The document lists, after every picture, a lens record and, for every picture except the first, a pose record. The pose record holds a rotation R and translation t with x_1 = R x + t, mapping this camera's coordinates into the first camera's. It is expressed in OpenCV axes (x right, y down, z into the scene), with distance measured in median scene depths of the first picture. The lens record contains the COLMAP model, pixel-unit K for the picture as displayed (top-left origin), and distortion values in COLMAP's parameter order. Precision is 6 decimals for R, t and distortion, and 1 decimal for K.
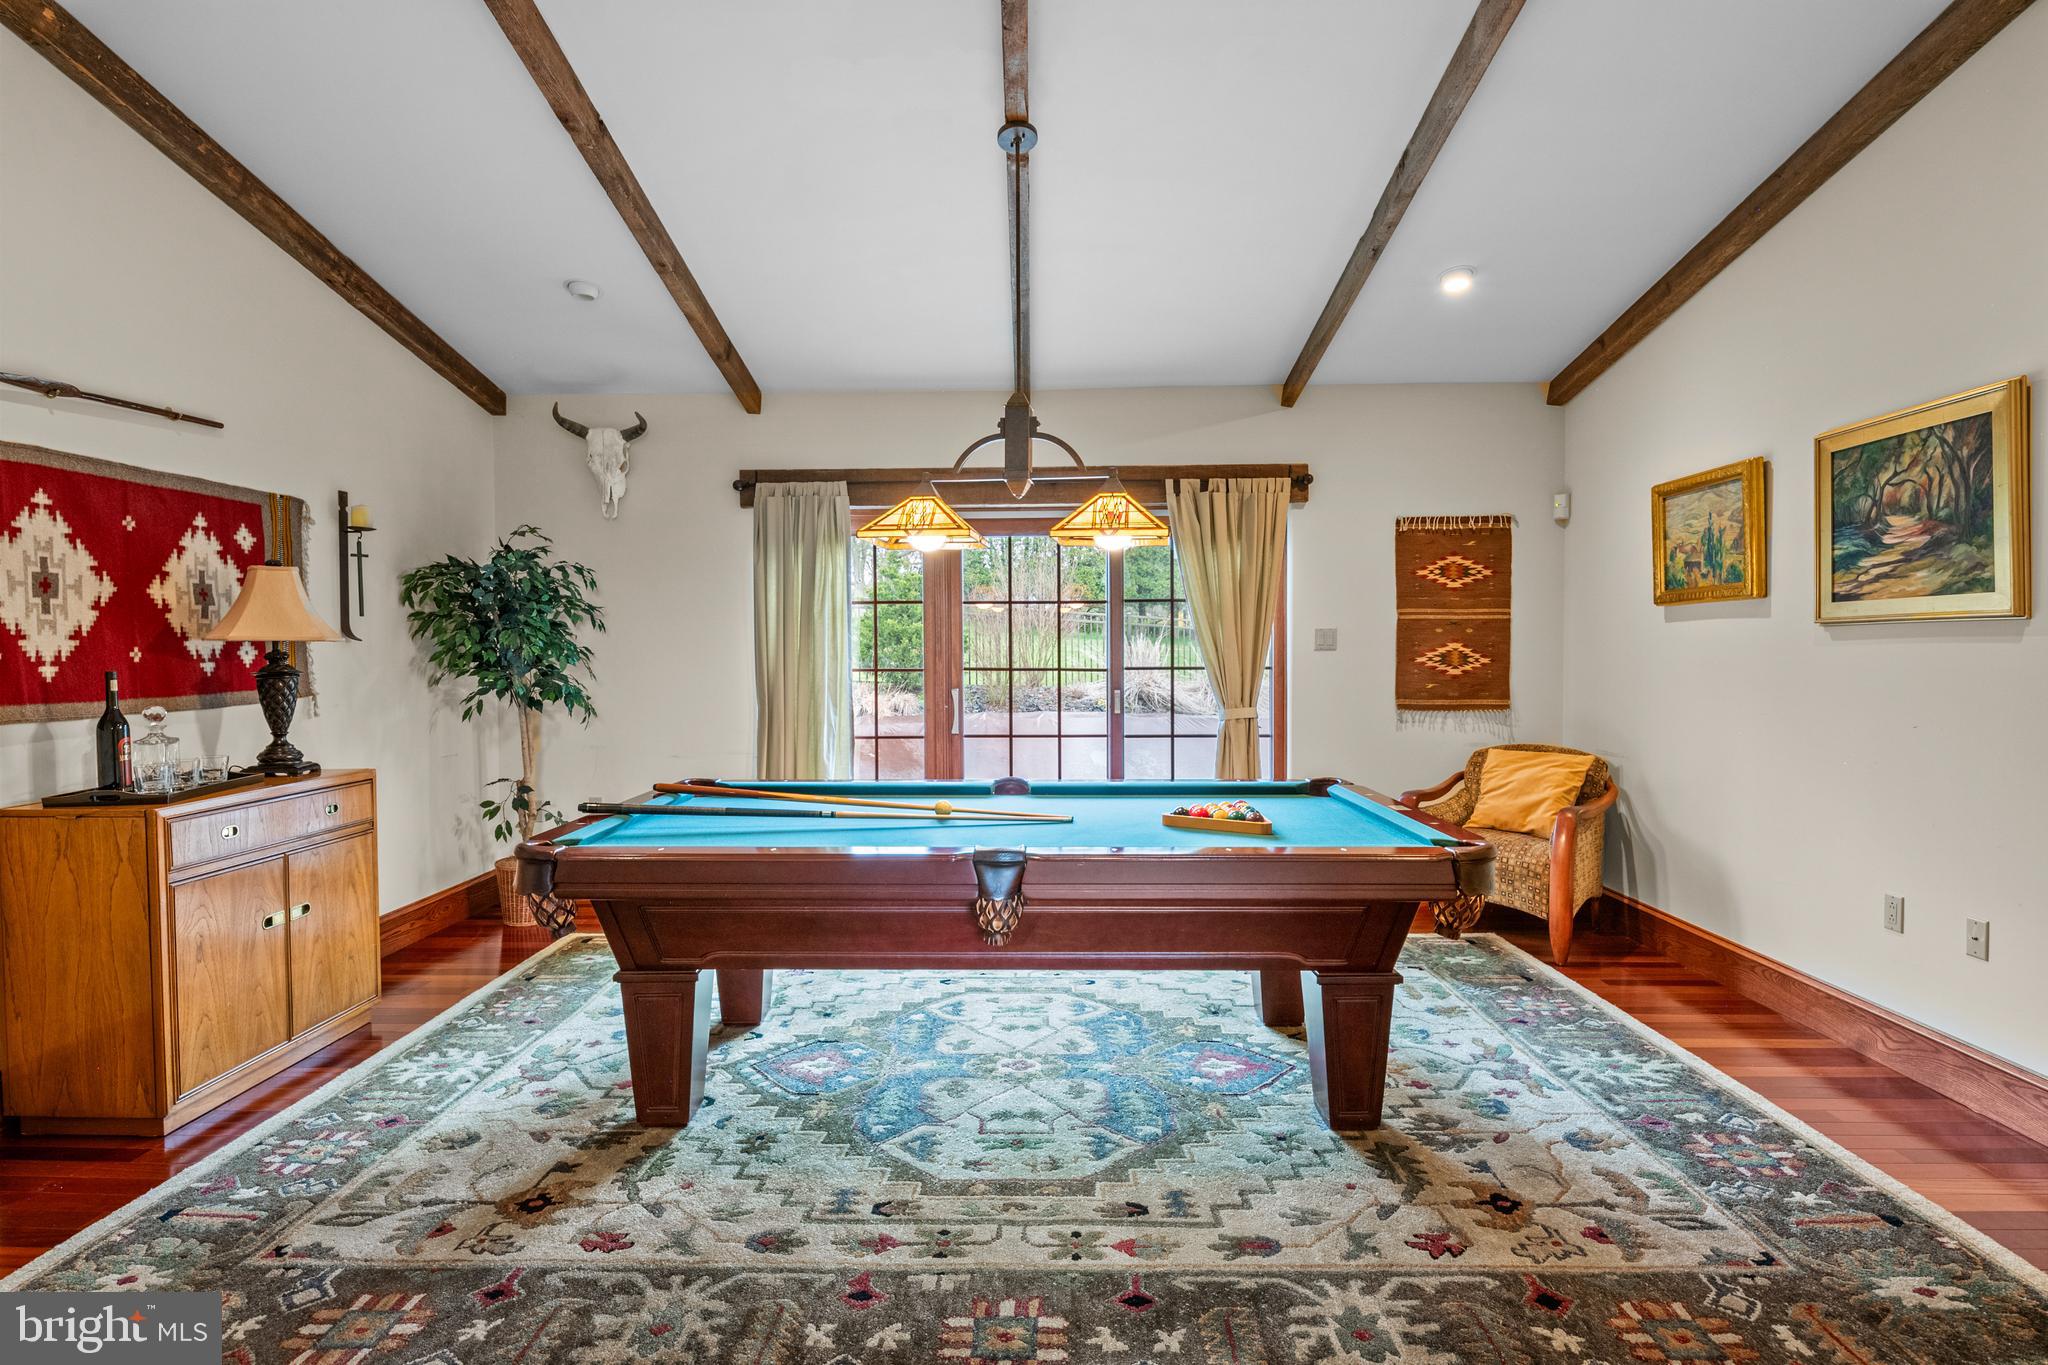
lens RADIAL K [[1029.7, 0, 1013.7], [0, 1029.7, 677.6], [0, 0, 1]] dist [0.004867, -0.009002]
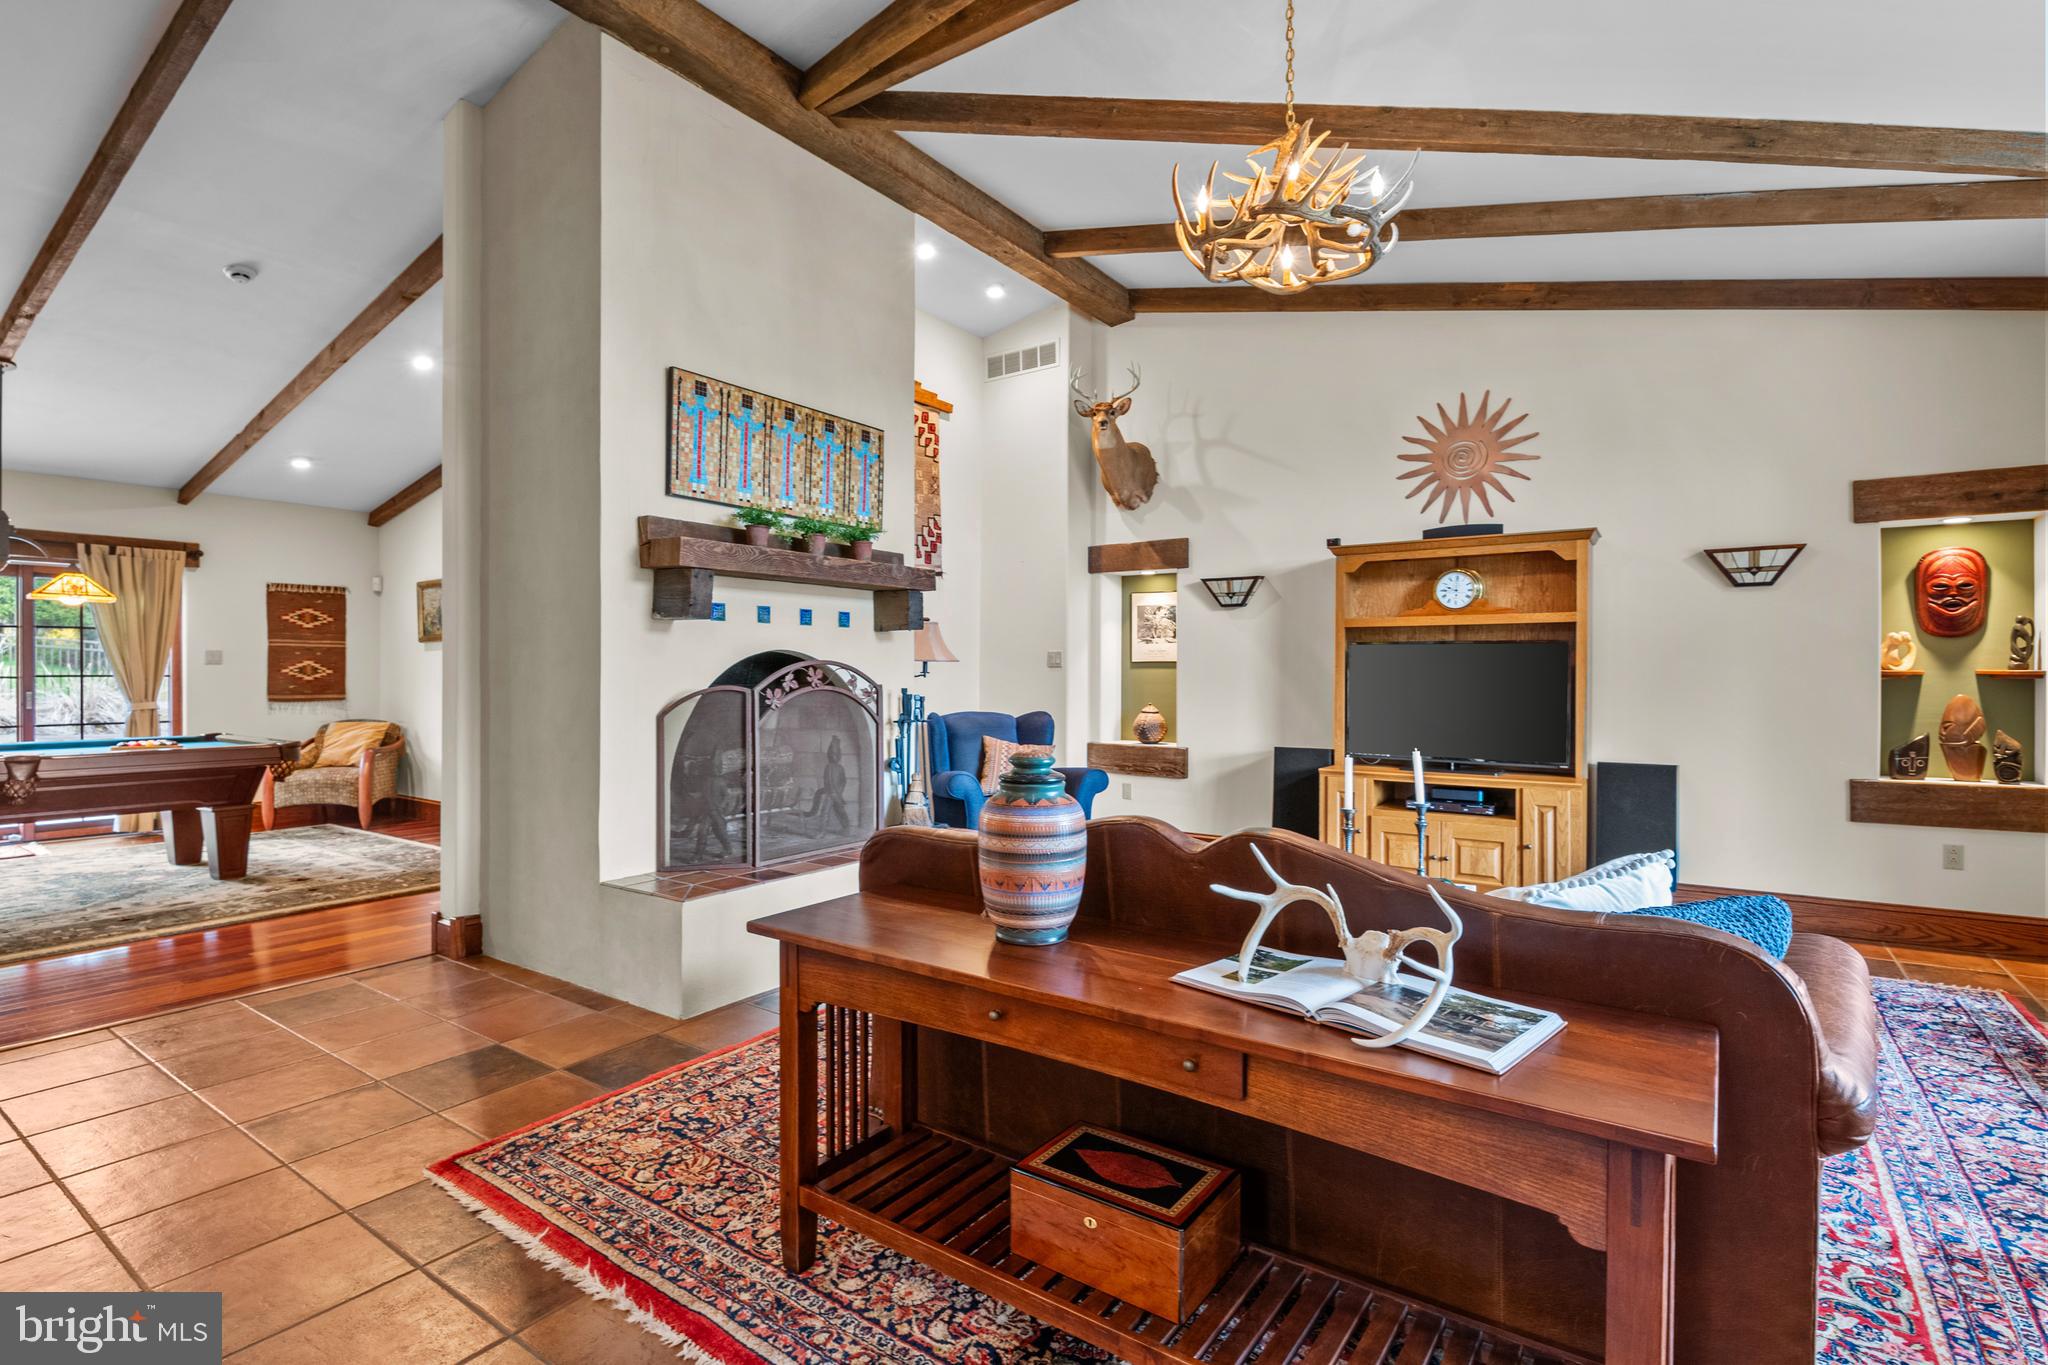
lens RADIAL K [[978.0, 0, 1011.3], [0, 978.0, 674.8], [0, 0, 1]] dist [0.000445, -0.008210]
pose [[0.555176, 0.004091, 0.831723, -0.326683], [0.018766, 0.999672, -0.017443, 0.048861], [-0.831521, 0.025292, 0.554917, -1.057929]]
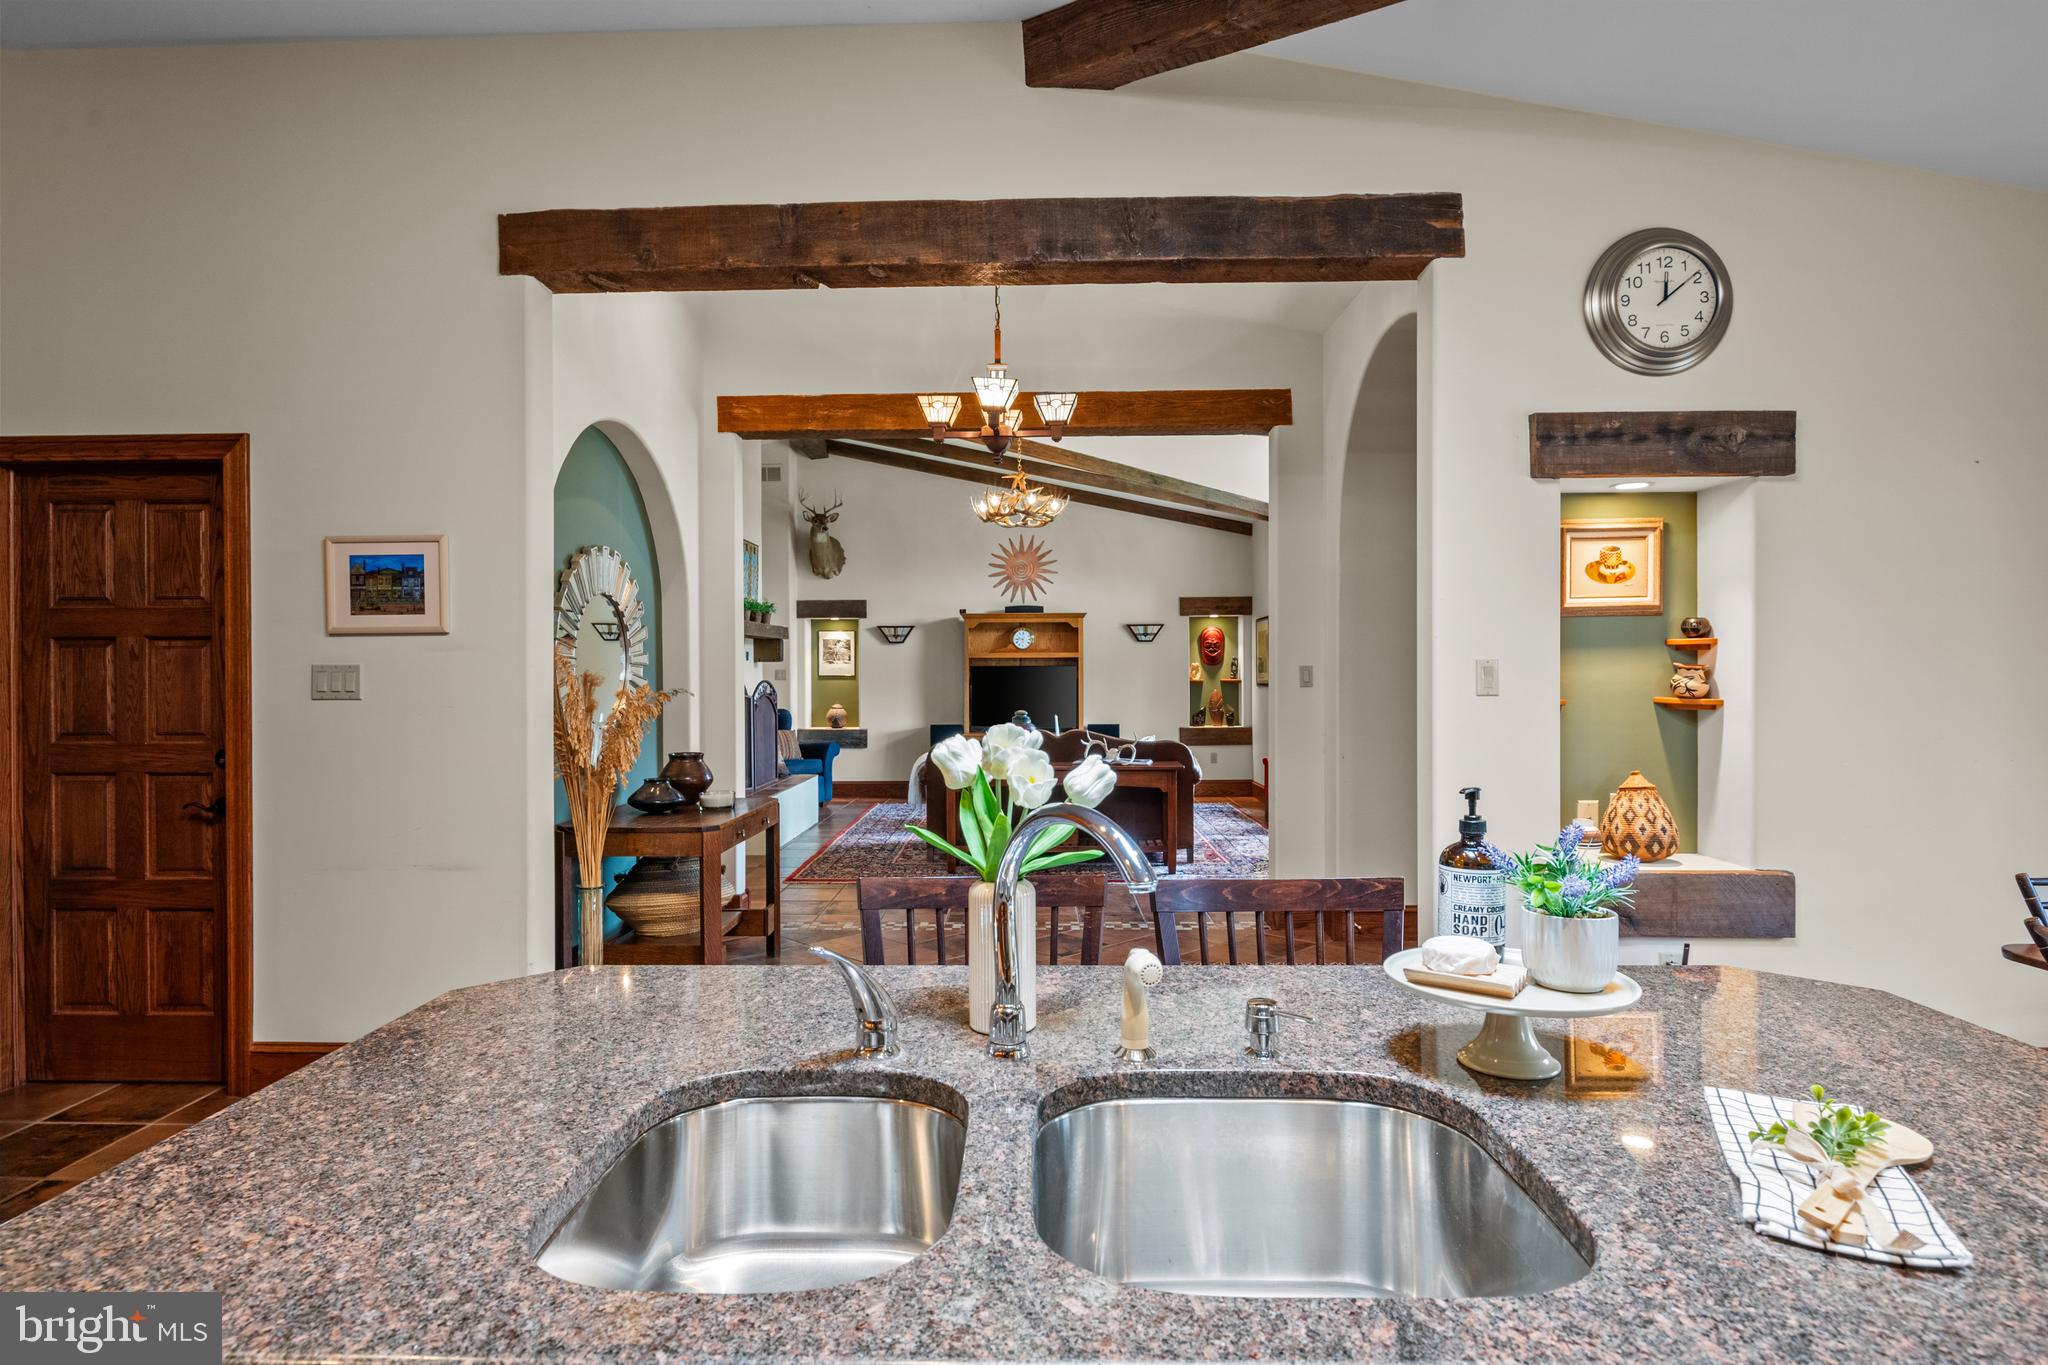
lens RADIAL K [[1109.6, 0, 1016.7], [0, 1109.6, 667.1], [0, 0, 1]] dist [0.004412, 0.000752]
pose [[-0.005546, 0.009570, 0.999939, -1.826959], [0.032323, 0.999433, -0.009386, 0.021170], [-0.999462, 0.032269, -0.005853, -0.785891]]
